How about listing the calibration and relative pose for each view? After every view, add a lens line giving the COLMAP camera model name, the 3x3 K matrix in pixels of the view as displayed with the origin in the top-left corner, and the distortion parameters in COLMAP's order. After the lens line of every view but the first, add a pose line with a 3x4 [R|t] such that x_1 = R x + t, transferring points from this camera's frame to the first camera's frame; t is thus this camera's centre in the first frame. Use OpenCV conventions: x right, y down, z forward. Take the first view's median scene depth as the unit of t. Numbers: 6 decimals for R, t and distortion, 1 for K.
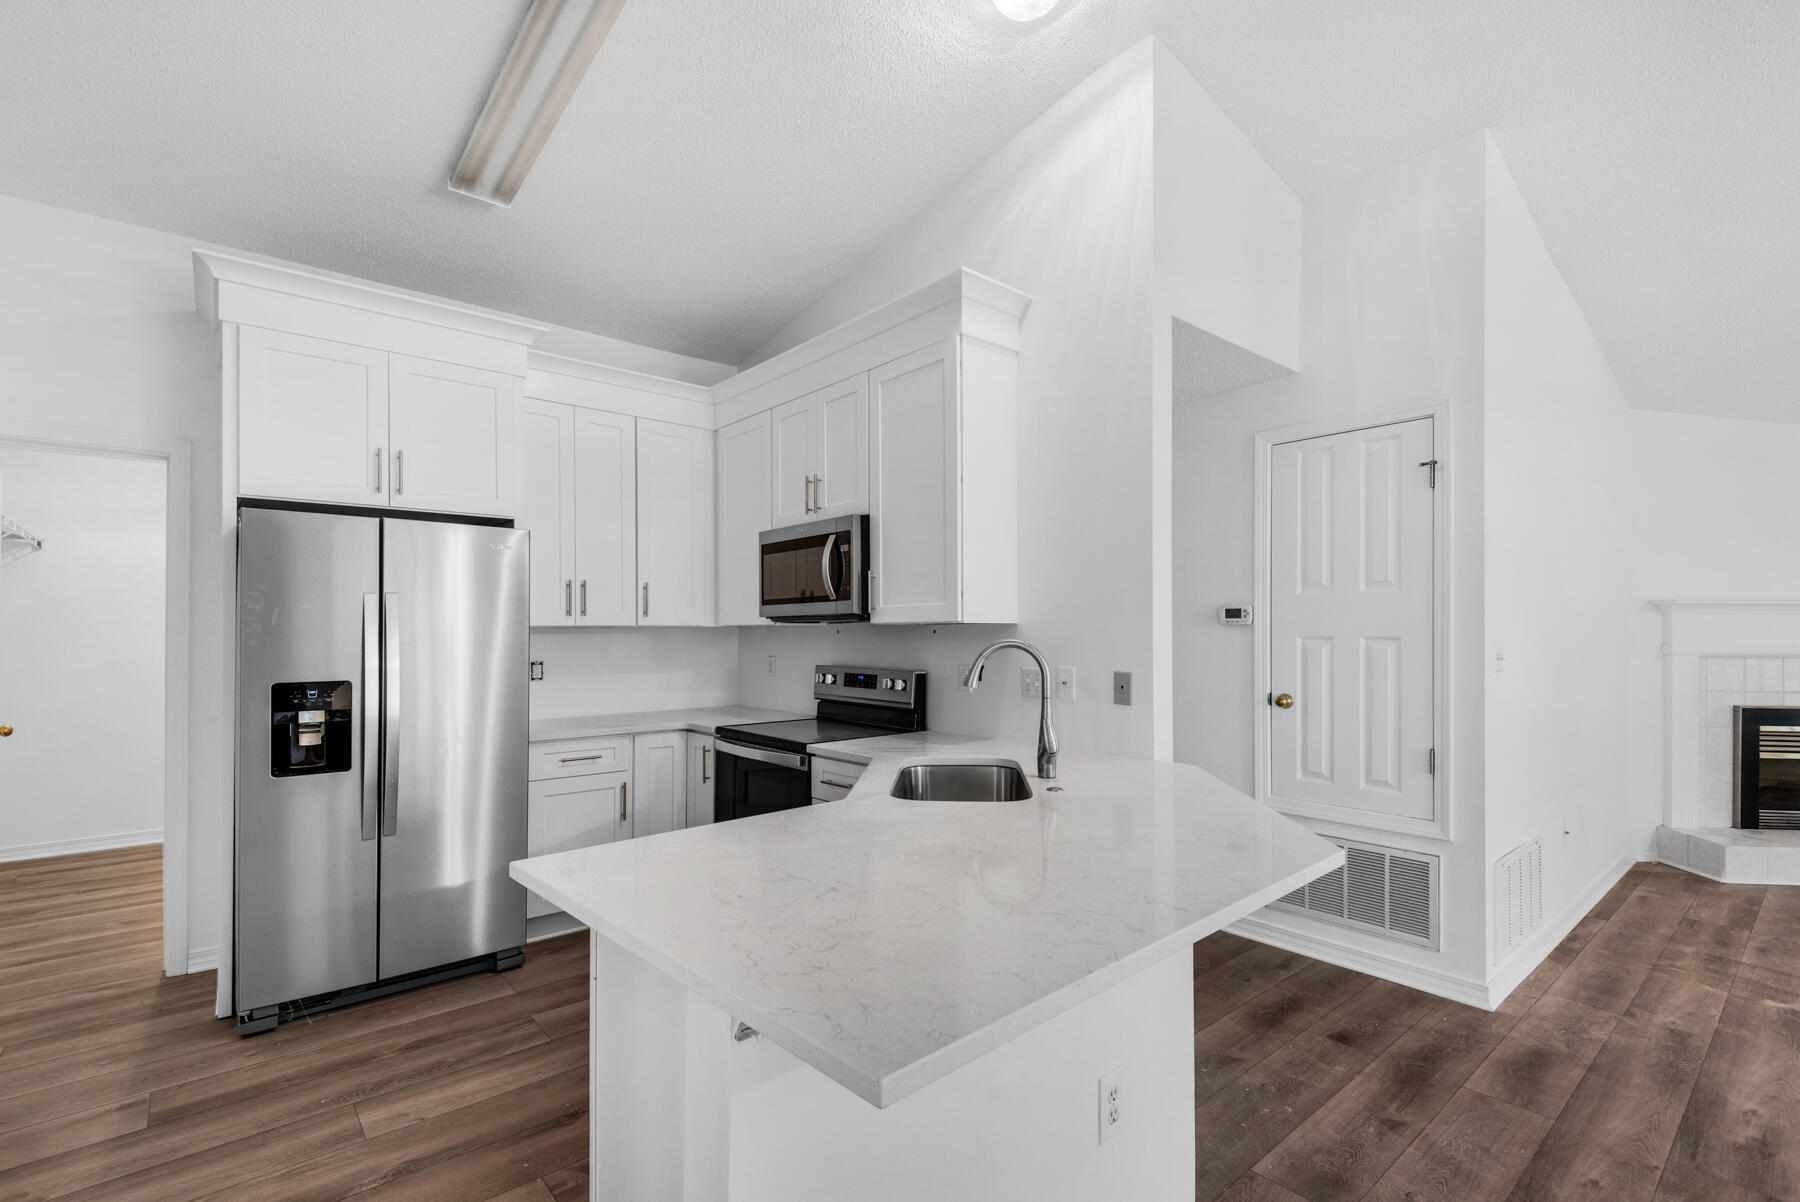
lens RADIAL K [[810.1, 0, 888.0], [0, 810.1, 628.4], [0, 0, 1]] dist [-0.000616, -0.005094]
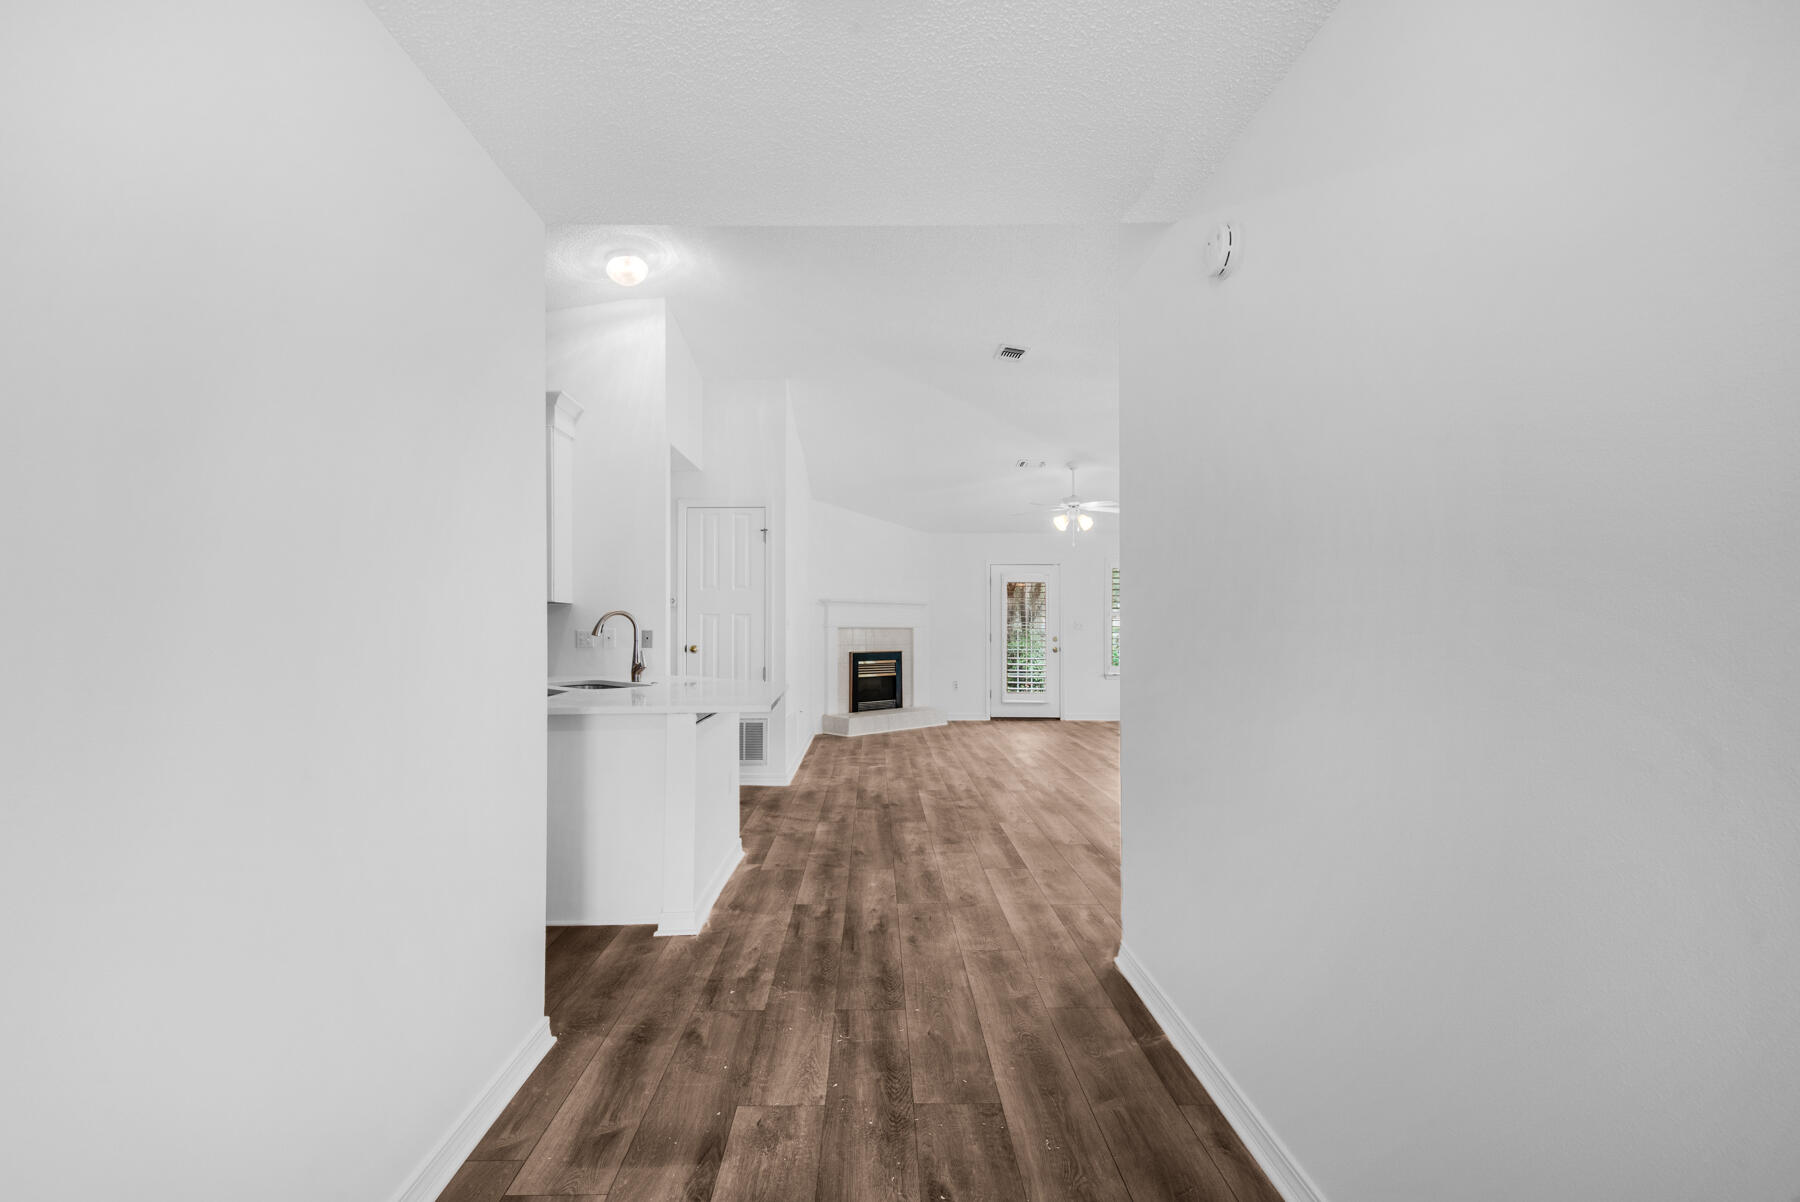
lens RADIAL K [[810.1, 0, 888.0], [0, 810.1, 628.4], [0, 0, 1]] dist [-0.000616, -0.005094]
pose [[0.624291, -0.006159, 0.781168, -0.622912], [-0.000275, 0.999967, 0.008104, 0.025965], [-0.781192, -0.005274, 0.624269, -0.450852]]
